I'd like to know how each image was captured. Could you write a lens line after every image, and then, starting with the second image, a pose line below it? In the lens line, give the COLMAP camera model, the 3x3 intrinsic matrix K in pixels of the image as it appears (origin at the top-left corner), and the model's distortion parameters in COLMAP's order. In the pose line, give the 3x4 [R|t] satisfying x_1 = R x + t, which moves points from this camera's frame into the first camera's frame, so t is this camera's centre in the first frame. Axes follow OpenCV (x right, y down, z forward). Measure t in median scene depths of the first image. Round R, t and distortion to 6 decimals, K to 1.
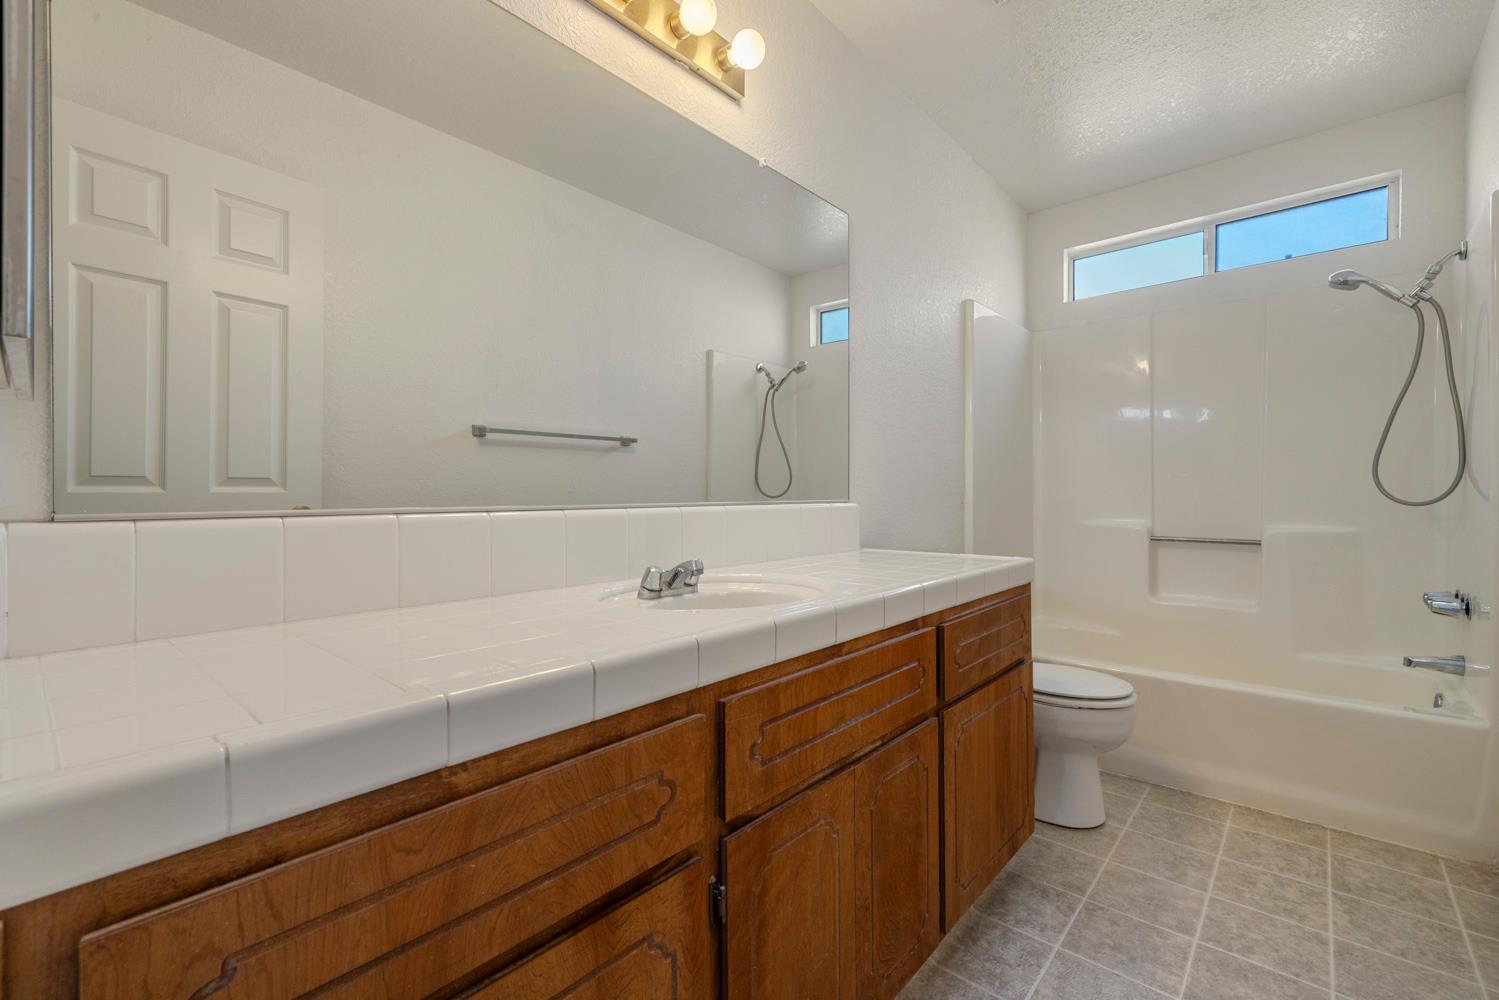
lens RADIAL K [[636.0, 0, 744.5], [0, 636.0, 490.7], [0, 0, 1]] dist [0.004452, -0.000986]
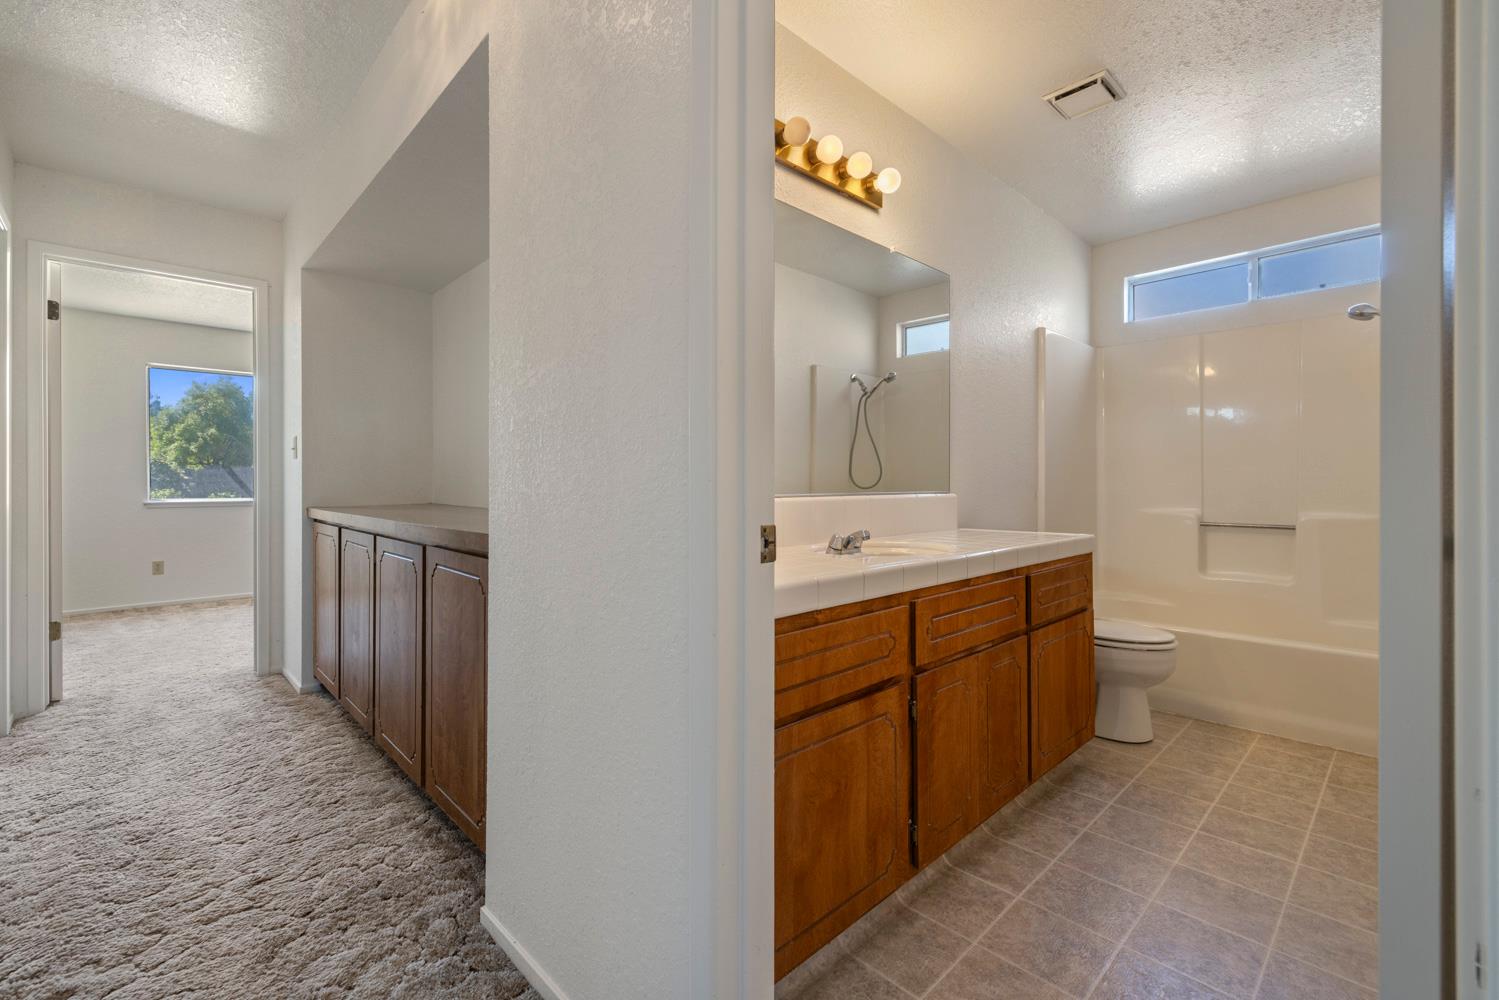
lens RADIAL K [[636.0, 0, 745.8], [0, 636.0, 479.7], [0, 0, 1]] dist [0.004452, -0.000986]
pose [[0.996448, 0.000052, -0.084209, -0.197936], [-0.000244, 0.999997, -0.002269, -0.009121], [0.084208, 0.002281, 0.996446, -0.477444]]
